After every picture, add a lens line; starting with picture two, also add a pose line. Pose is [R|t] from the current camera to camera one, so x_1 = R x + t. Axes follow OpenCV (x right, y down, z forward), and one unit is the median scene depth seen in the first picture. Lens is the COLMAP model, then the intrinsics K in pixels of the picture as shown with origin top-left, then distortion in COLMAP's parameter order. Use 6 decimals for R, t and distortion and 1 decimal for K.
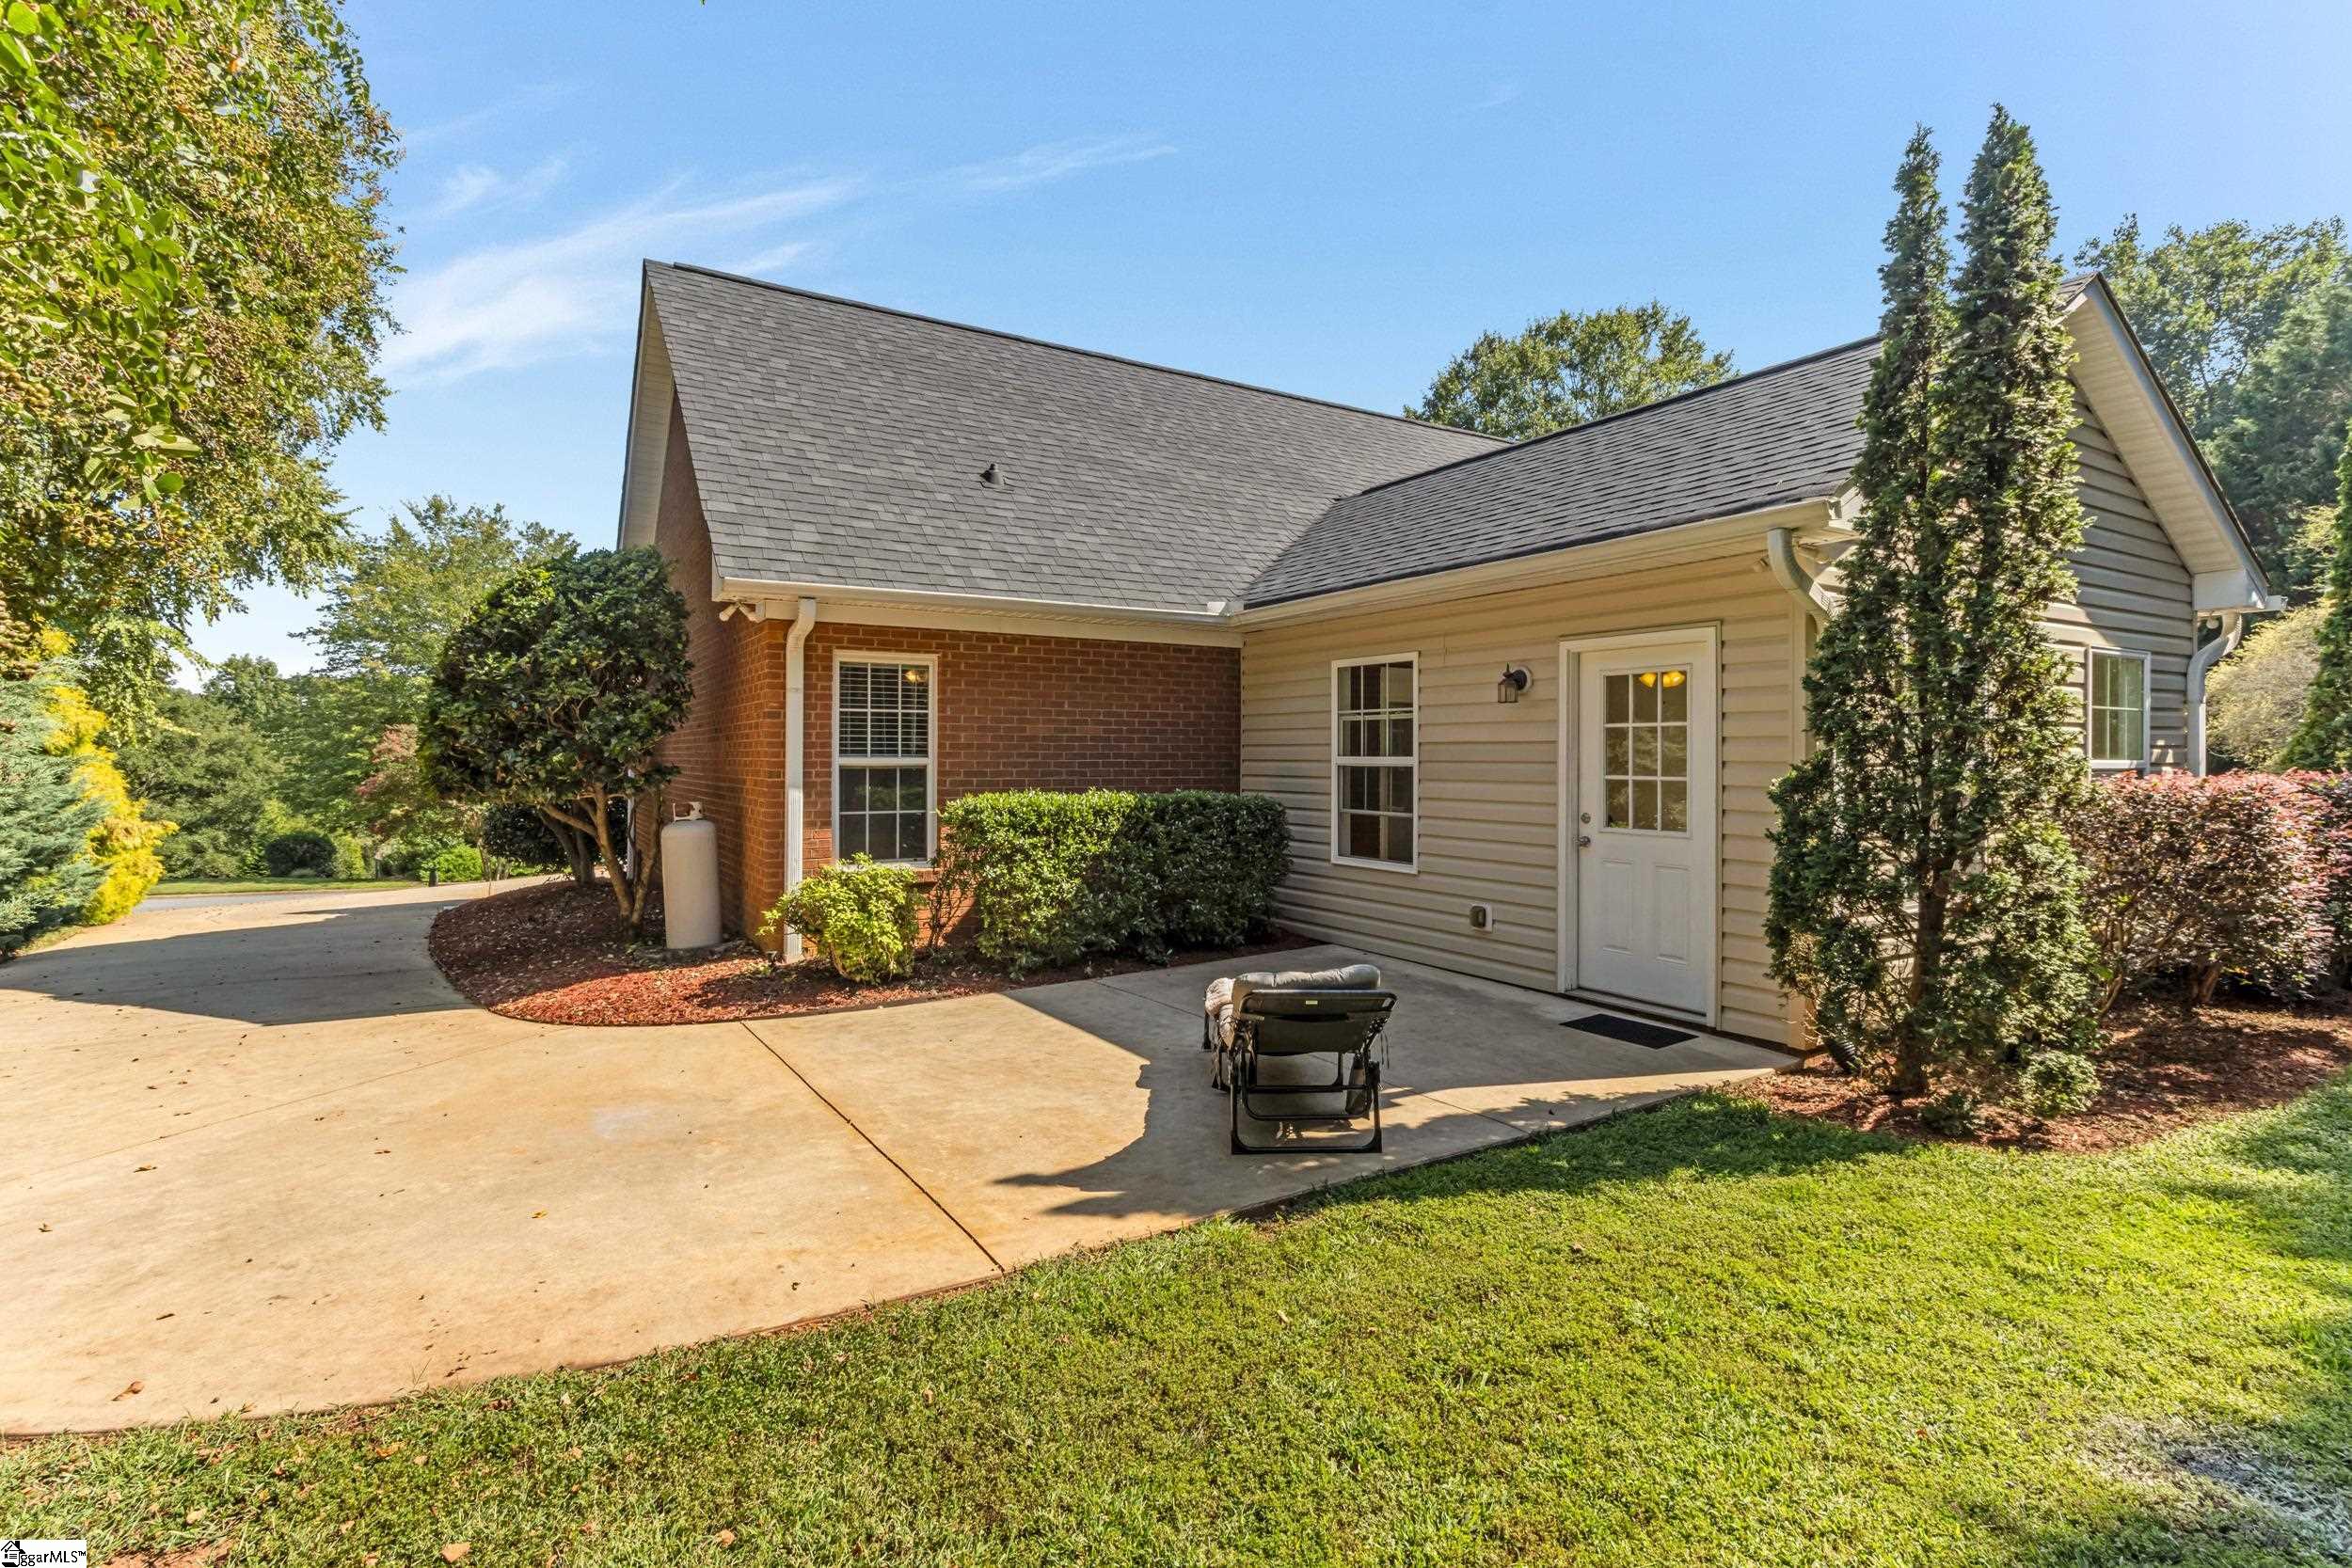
lens RADIAL K [[1125.3, 0, 1185.7], [0, 1125.3, 757.0], [0, 0, 1]] dist [0.004056, 0.000669]
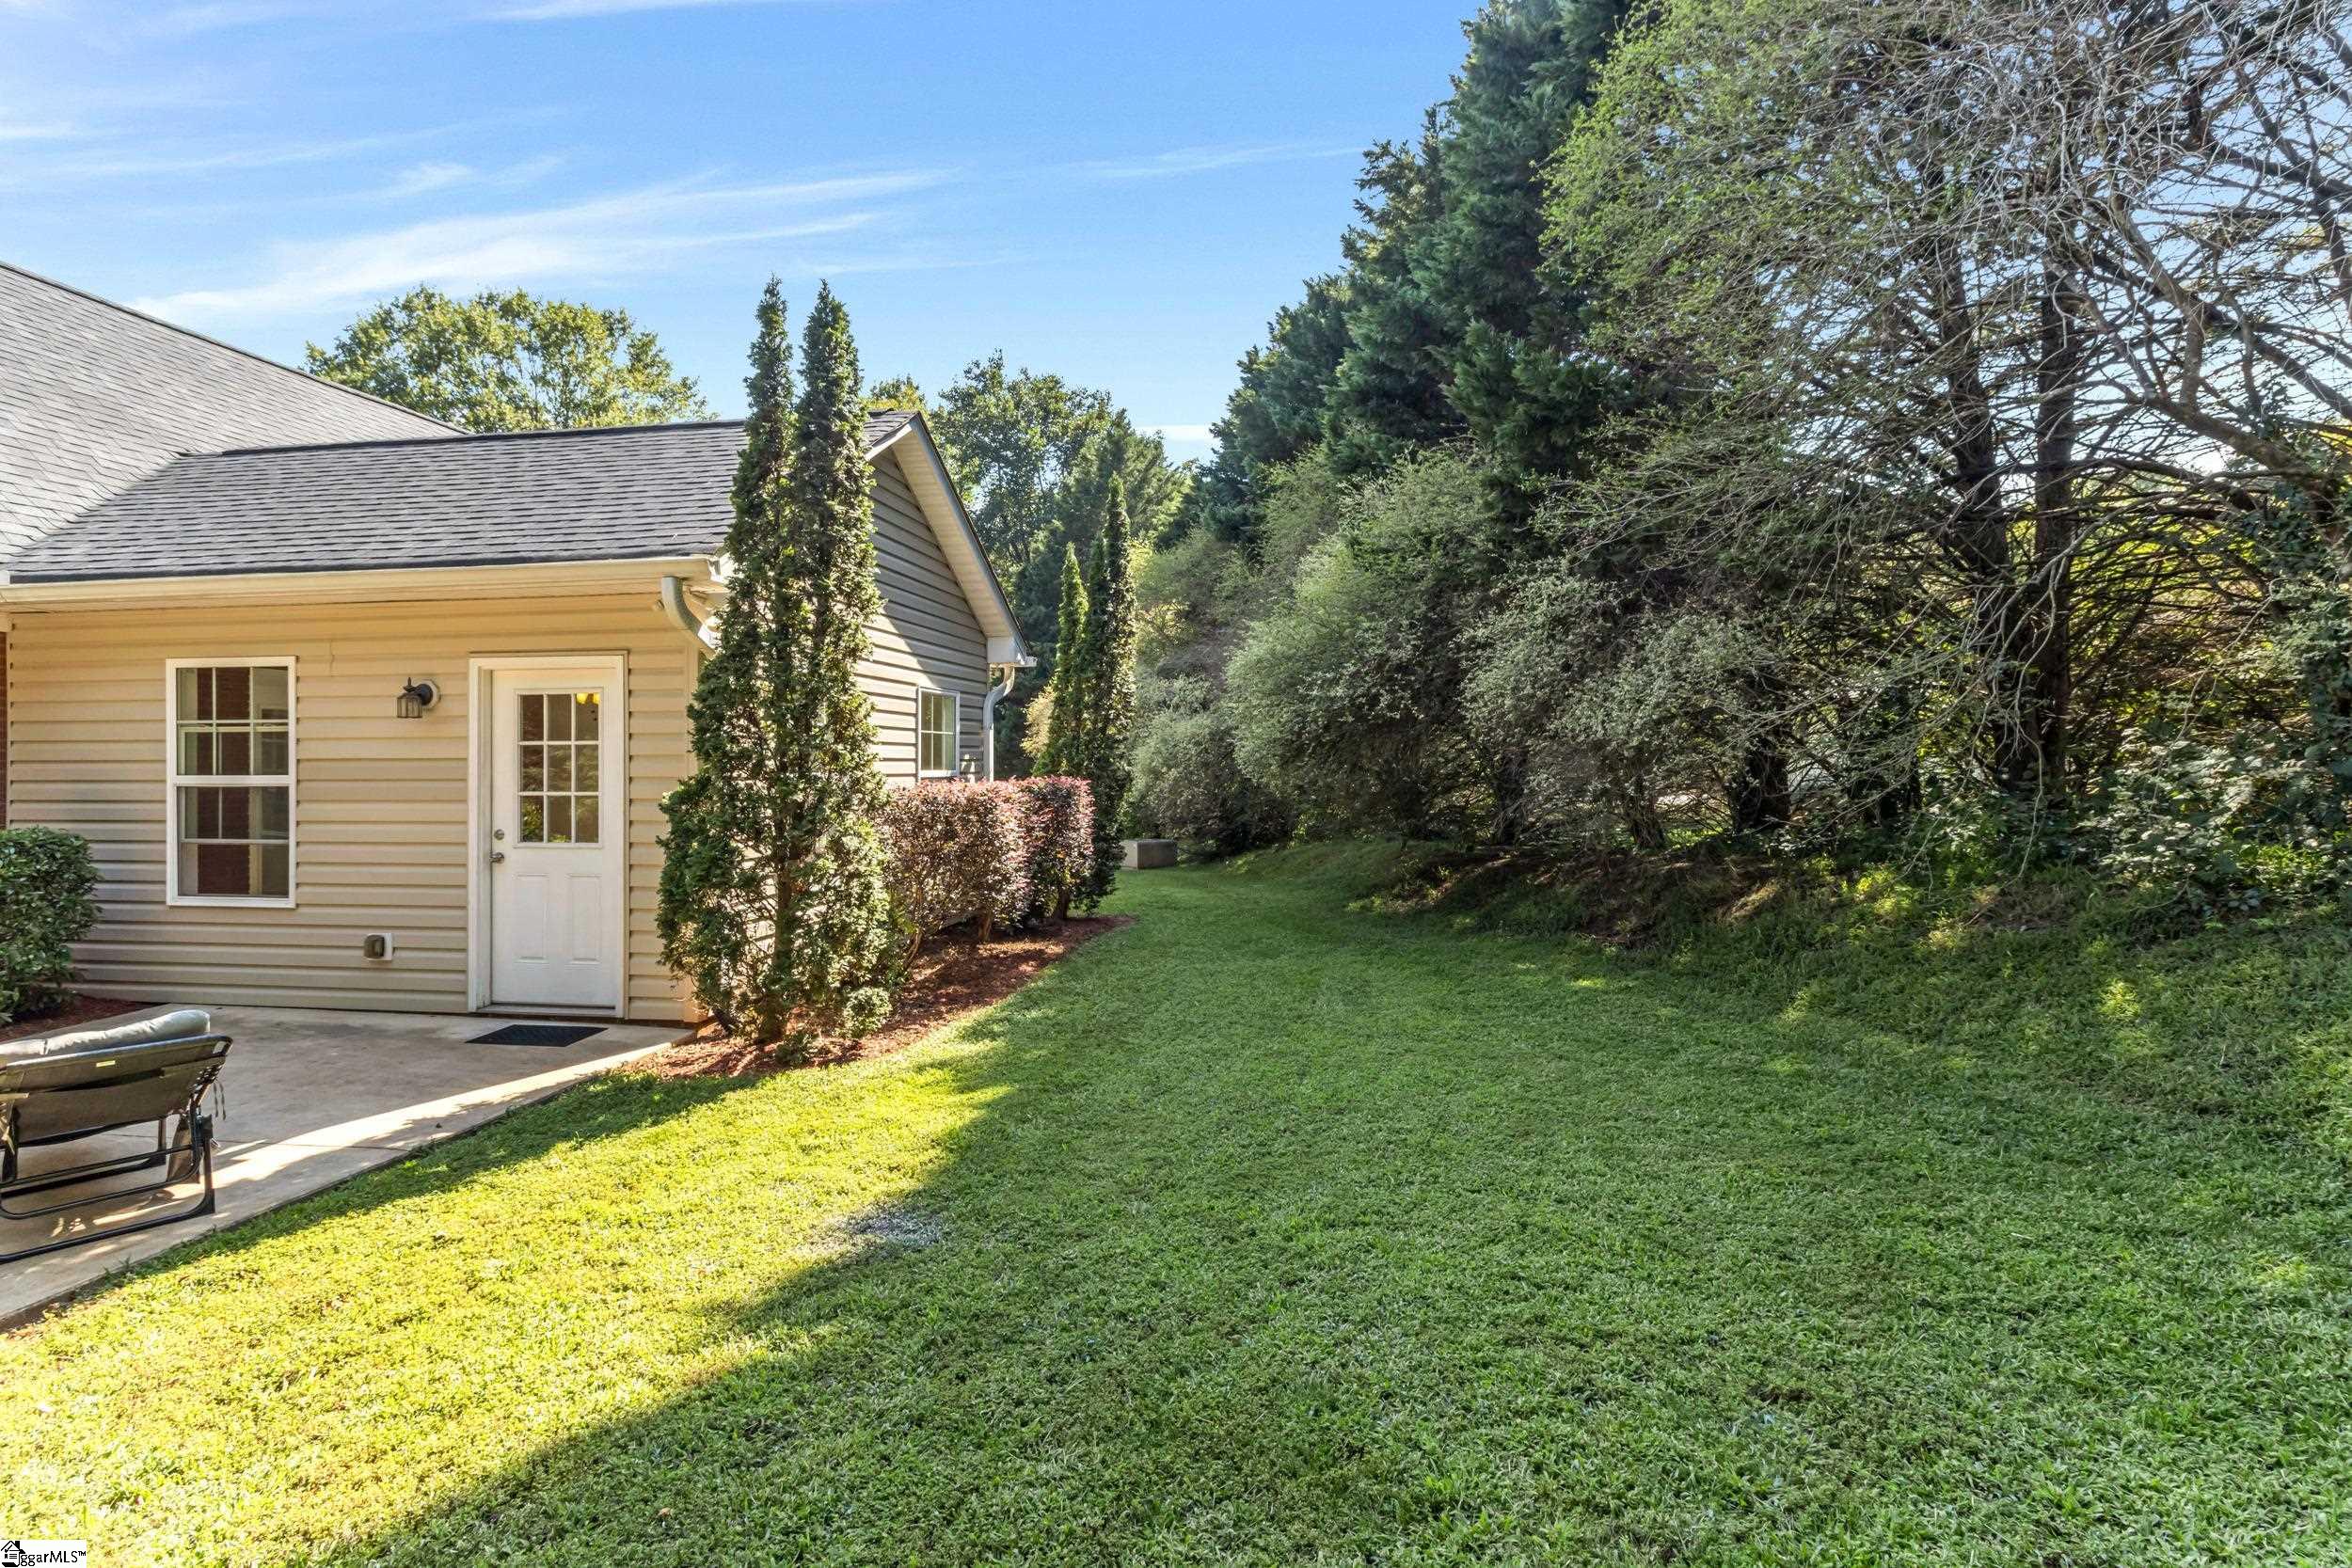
lens RADIAL K [[1125.3, 0, 1185.7], [0, 1125.3, 757.0], [0, 0, 1]] dist [0.004056, 0.000669]
pose [[0.662301, -0.002236, 0.749234, 0.007846], [0.007523, 0.999965, -0.003666, -0.009375], [-0.749200, 0.008065, 0.662295, -0.177848]]
